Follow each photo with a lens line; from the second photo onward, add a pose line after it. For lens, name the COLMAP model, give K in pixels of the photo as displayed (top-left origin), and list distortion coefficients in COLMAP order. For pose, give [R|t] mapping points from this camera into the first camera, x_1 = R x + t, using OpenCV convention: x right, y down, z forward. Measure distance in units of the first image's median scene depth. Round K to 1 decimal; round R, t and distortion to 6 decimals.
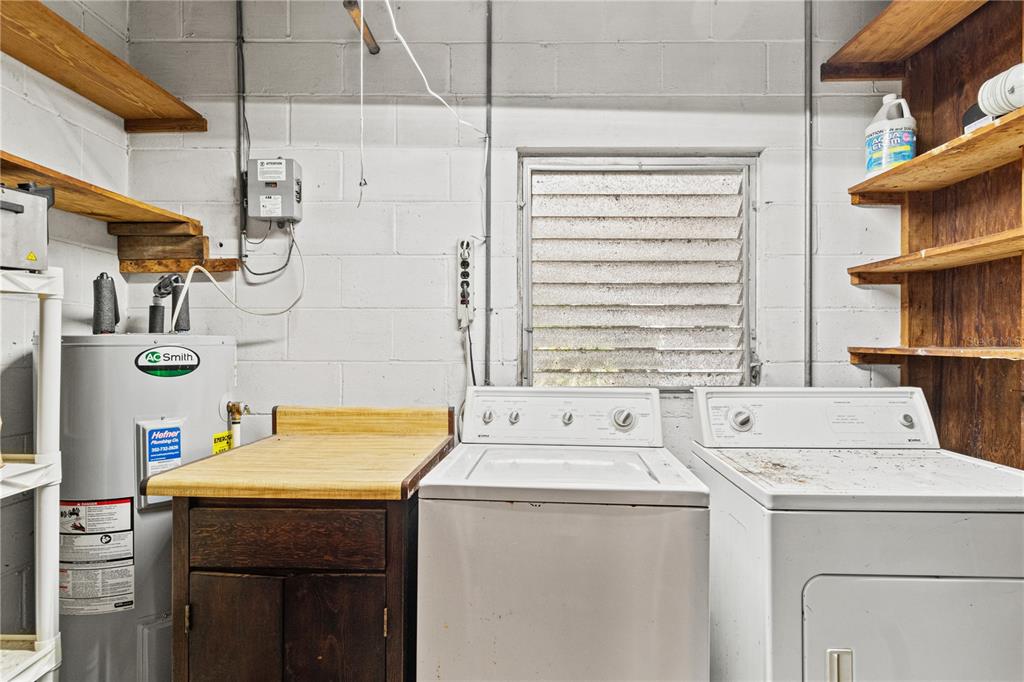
lens RADIAL K [[525.6, 0, 512.0], [0, 525.6, 341.0], [0, 0, 1]] dist [0.000014, 0.000280]
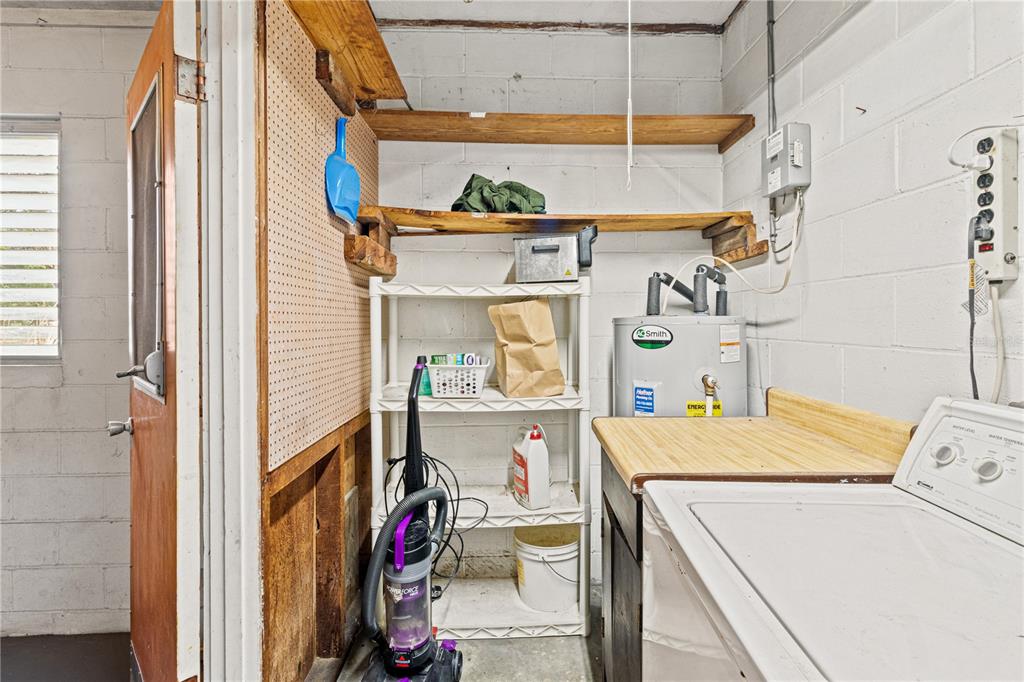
lens RADIAL K [[477.0, 0, 516.3], [0, 477.0, 318.6], [0, 0, 1]] dist [0.000901, 0.000296]
pose [[0.045005, -0.008748, -0.998948, 0.397123], [0.011624, 0.999899, -0.008232, -0.000554], [0.998919, -0.011241, 0.045102, 0.481747]]
